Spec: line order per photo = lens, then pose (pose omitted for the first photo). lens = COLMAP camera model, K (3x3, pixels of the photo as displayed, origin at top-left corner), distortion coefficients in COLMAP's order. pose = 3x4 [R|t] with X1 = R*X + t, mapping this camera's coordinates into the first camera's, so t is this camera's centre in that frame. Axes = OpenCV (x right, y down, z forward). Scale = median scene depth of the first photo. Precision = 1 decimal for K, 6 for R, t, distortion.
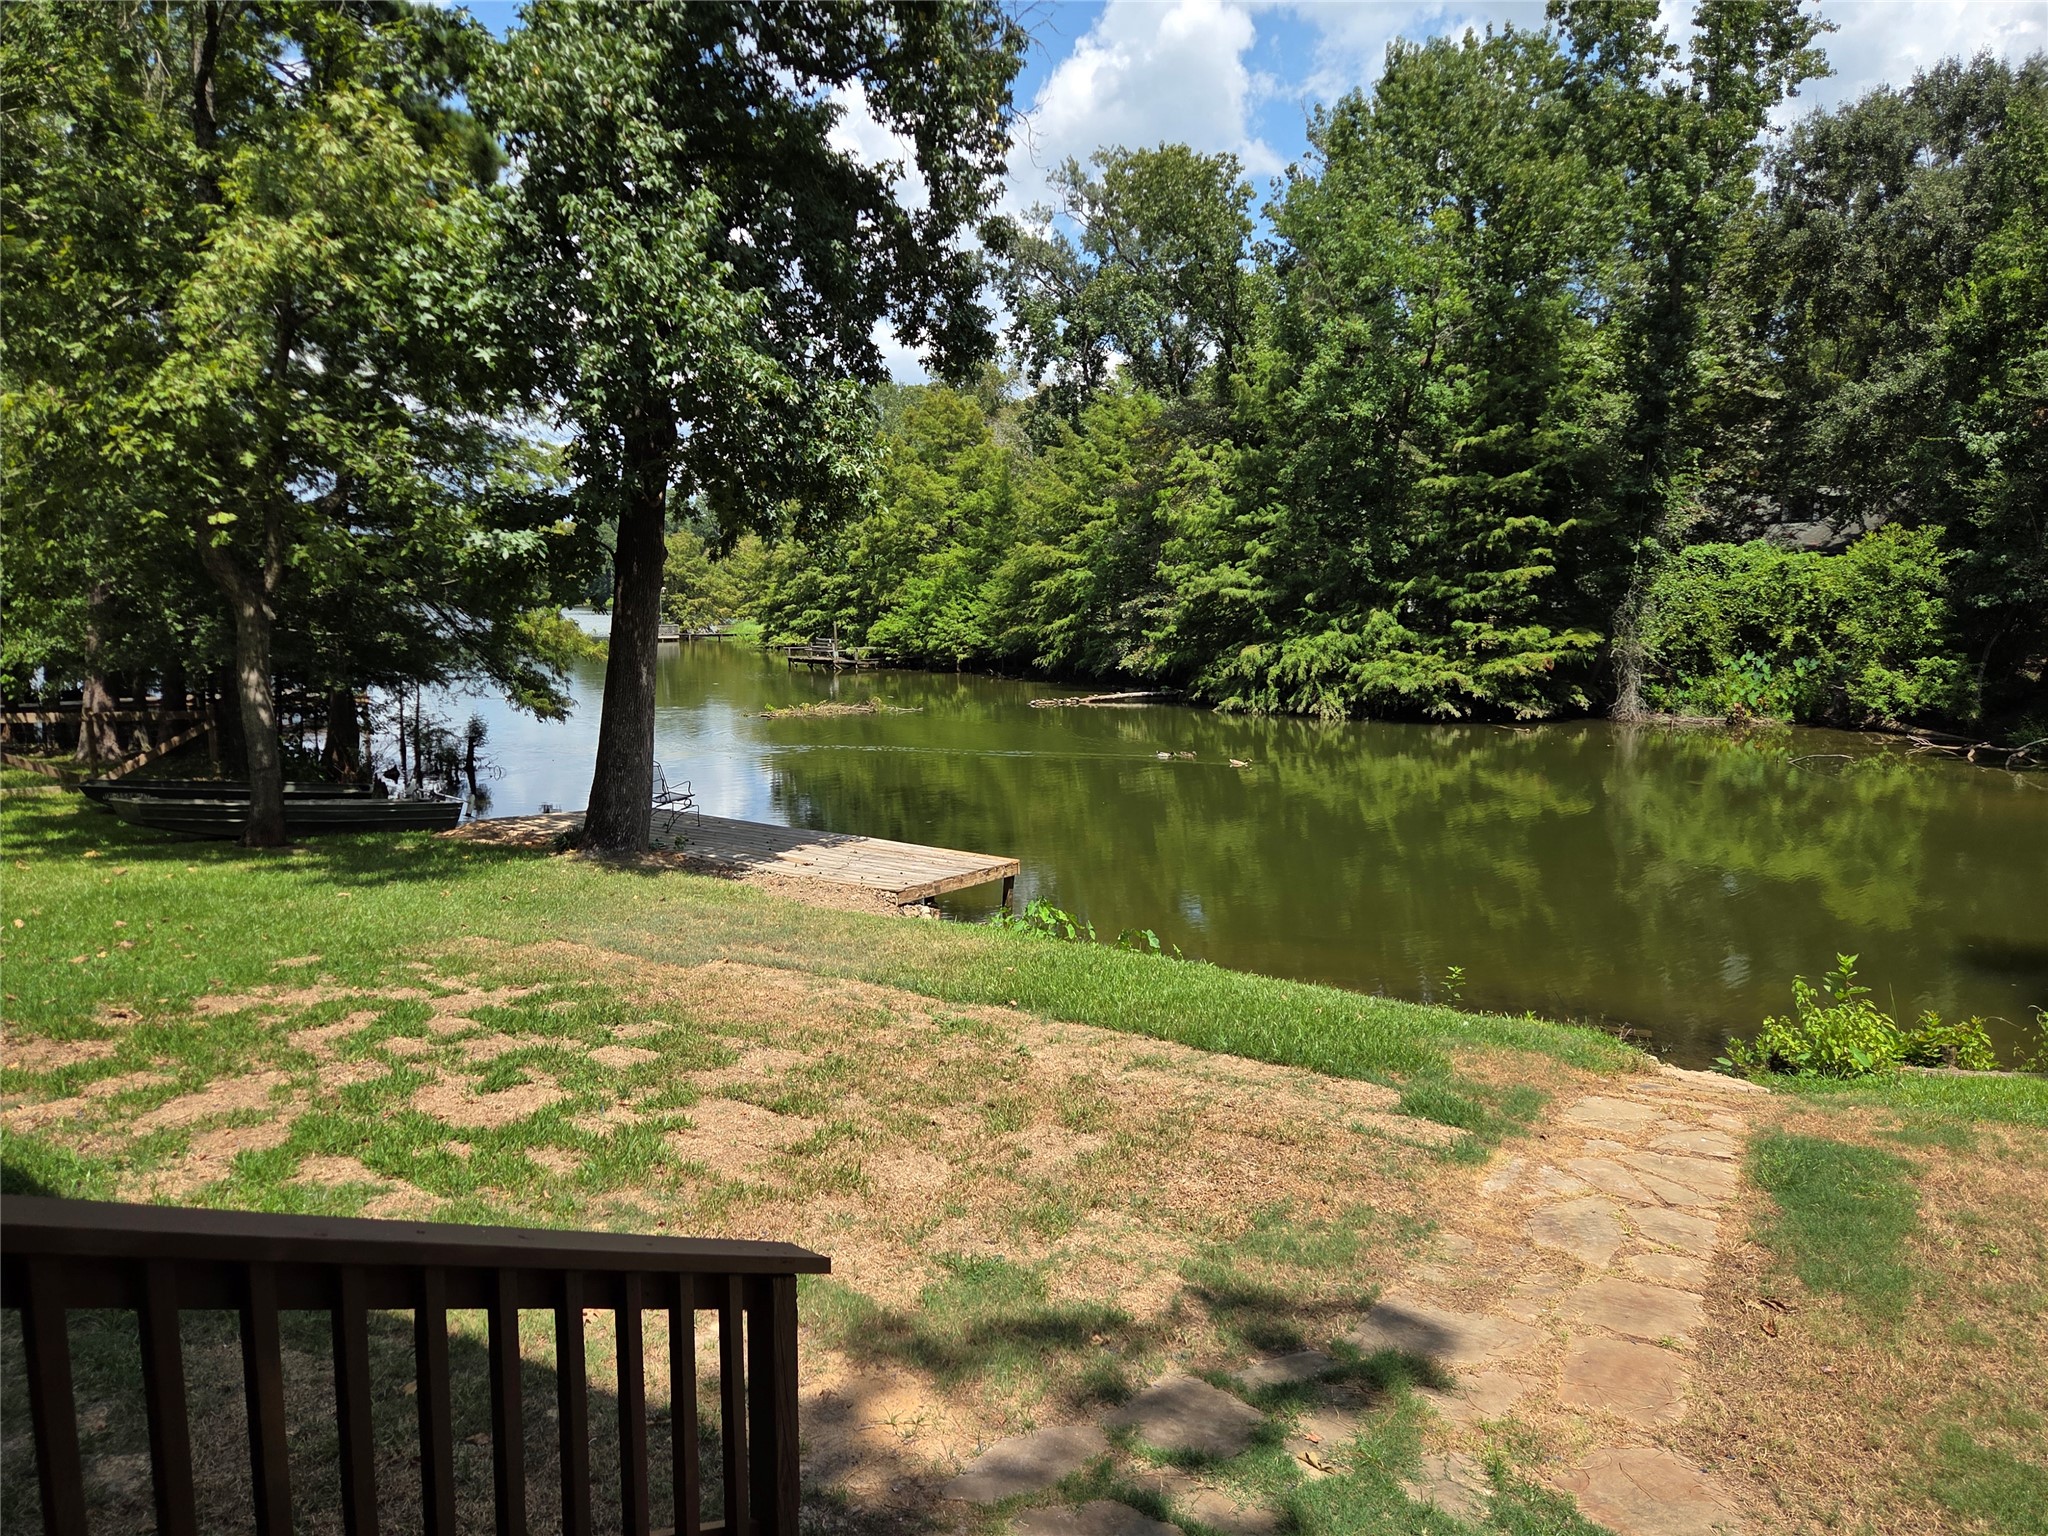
lens RADIAL K [[1438.2, 0, 1025.0], [0, 1438.2, 775.9], [0, 0, 1]] dist [0.079327, -0.000523]
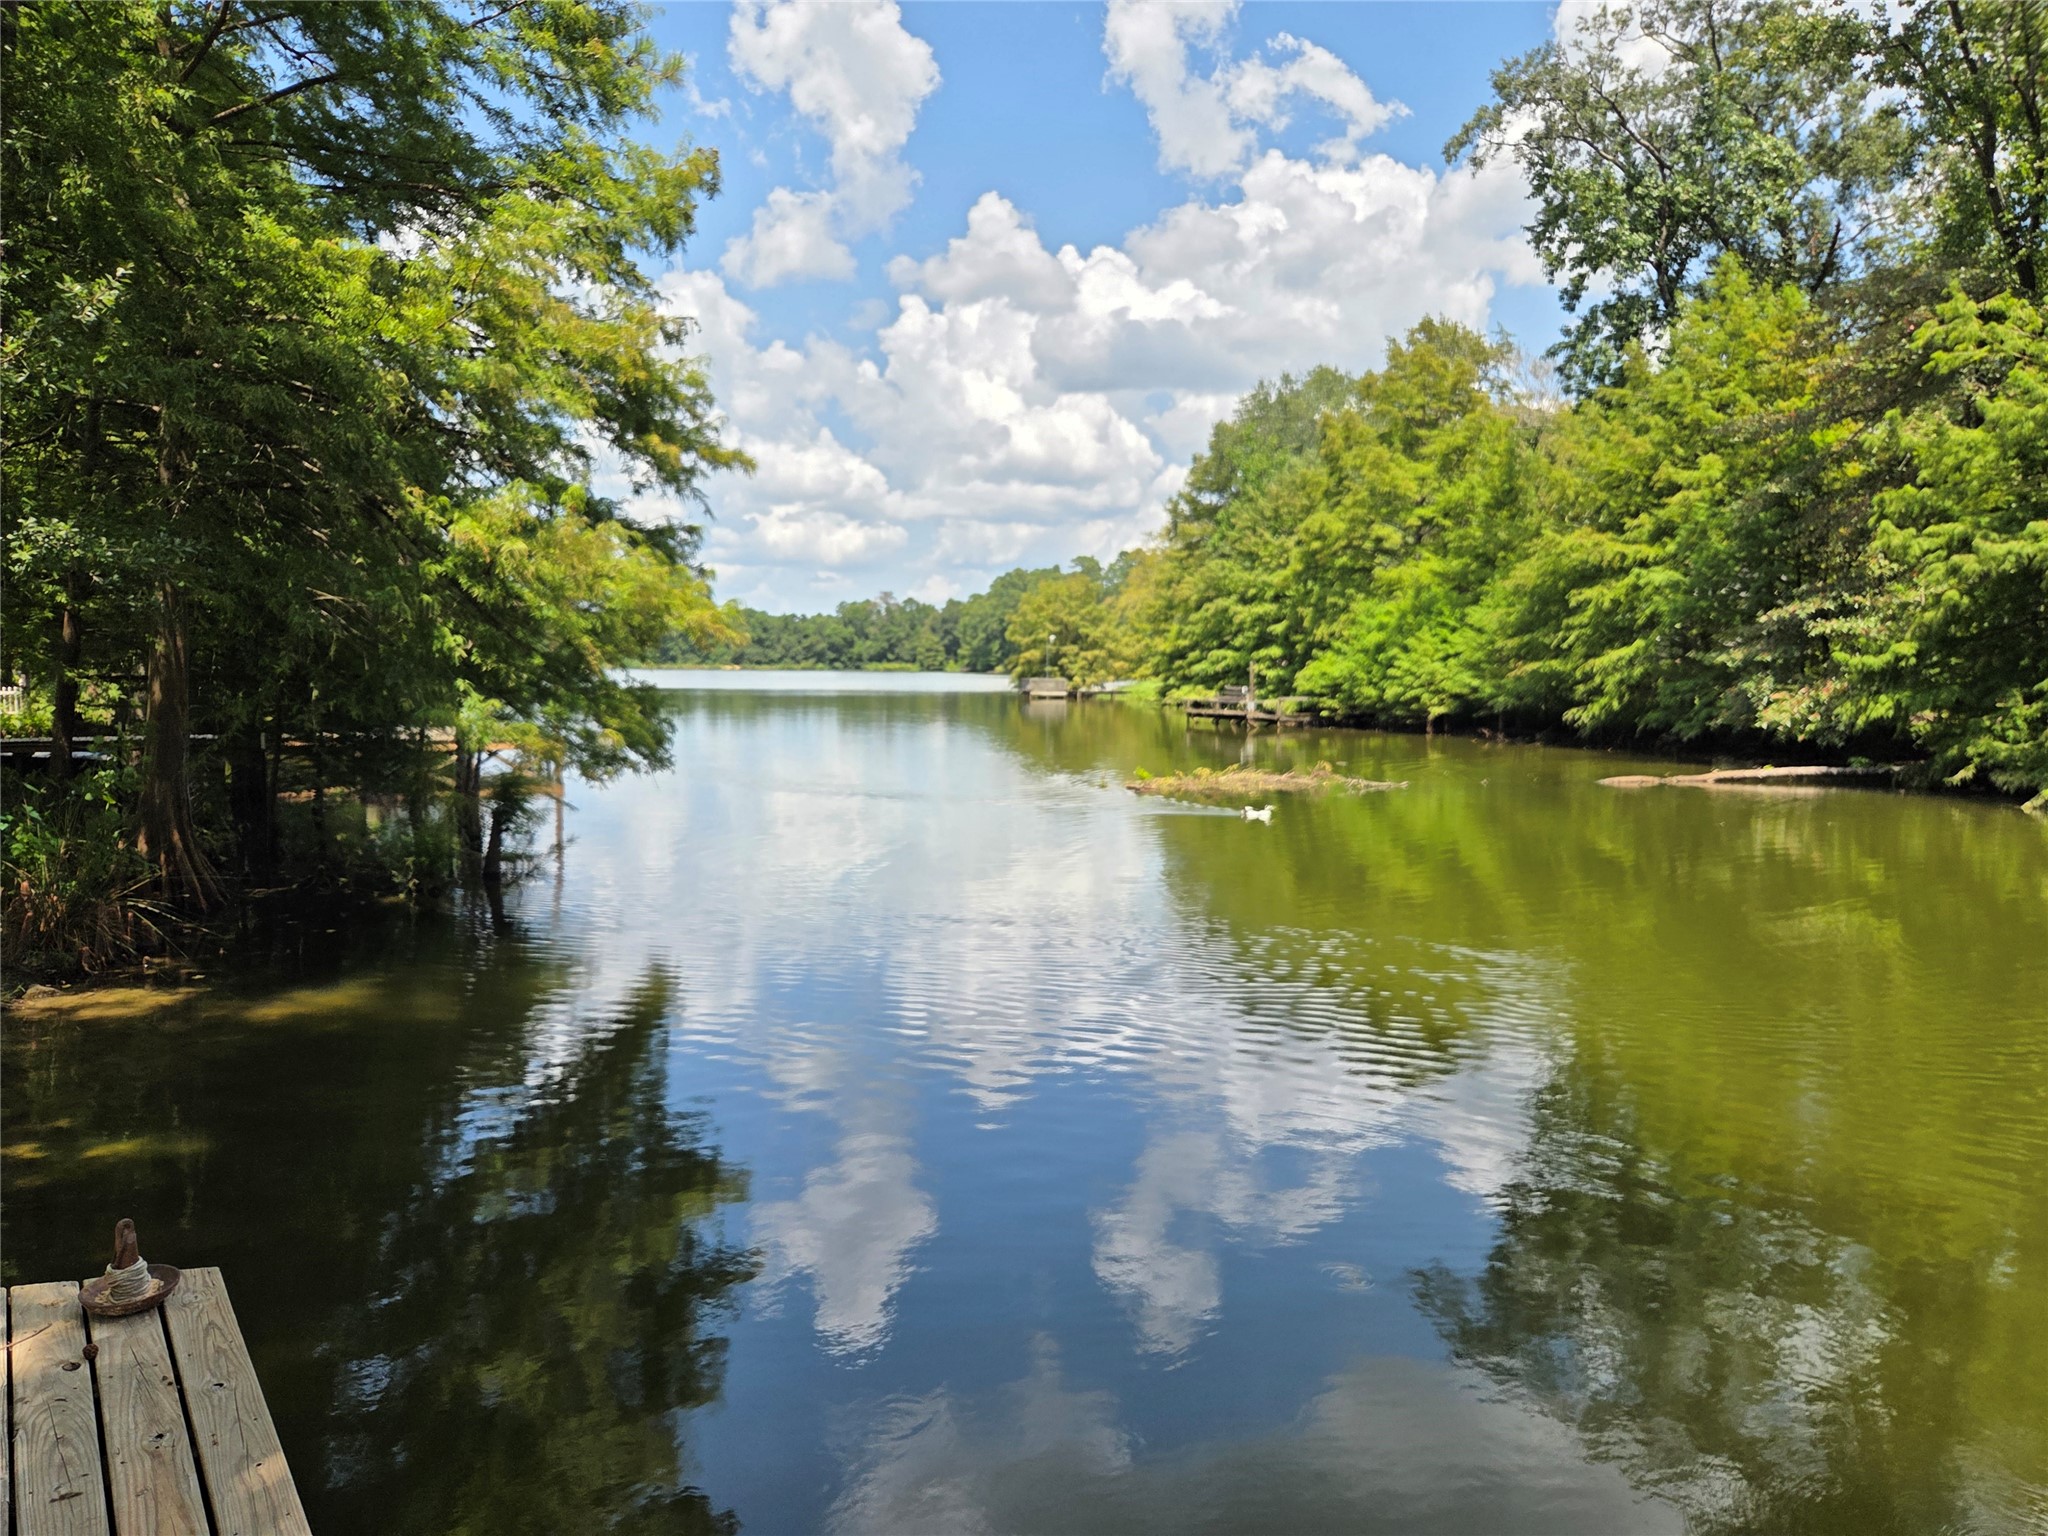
lens RADIAL K [[1438.2, 0, 1025.0], [0, 1438.2, 775.9], [0, 0, 1]] dist [0.079327, -0.000523]
pose [[0.960621, 0.031671, -0.276052, -0.039357], [-0.045901, 0.997921, -0.045239, -0.011254], [0.274046, 0.056129, 0.960077, 0.273960]]
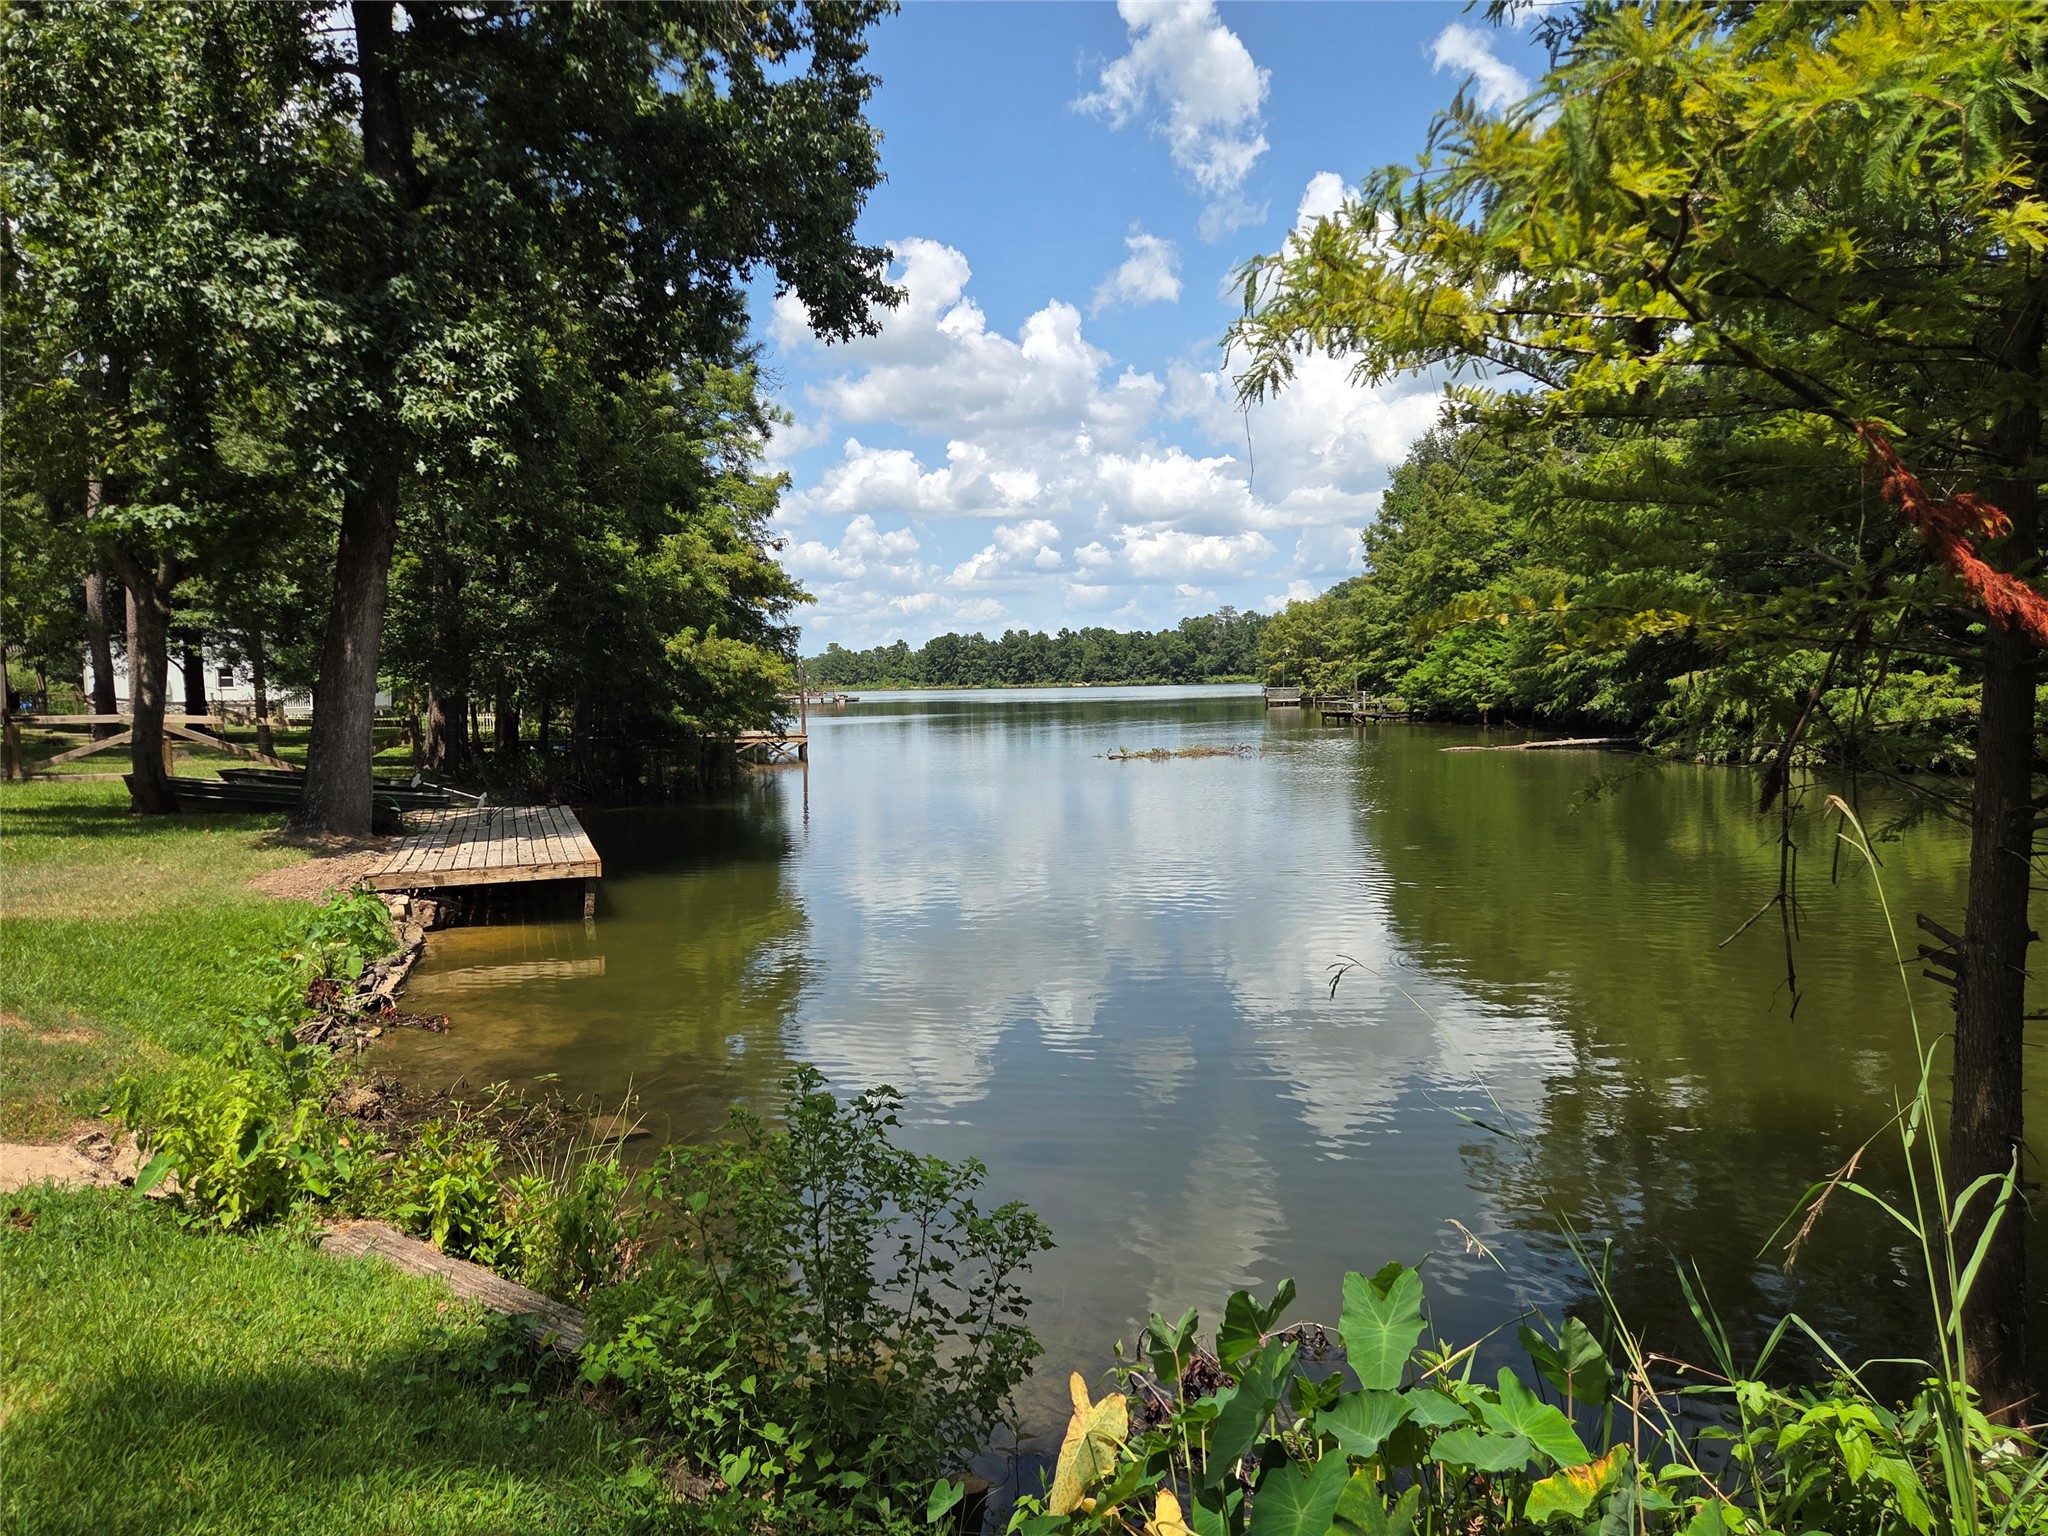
lens RADIAL K [[1438.2, 0, 1025.0], [0, 1438.2, 775.9], [0, 0, 1]] dist [0.079327, -0.000523]
pose [[0.861195, 0.016486, -0.508008, 0.154505], [-0.044305, 0.998104, -0.042718, 0.008275], [0.506341, 0.059296, 0.860292, 0.106631]]
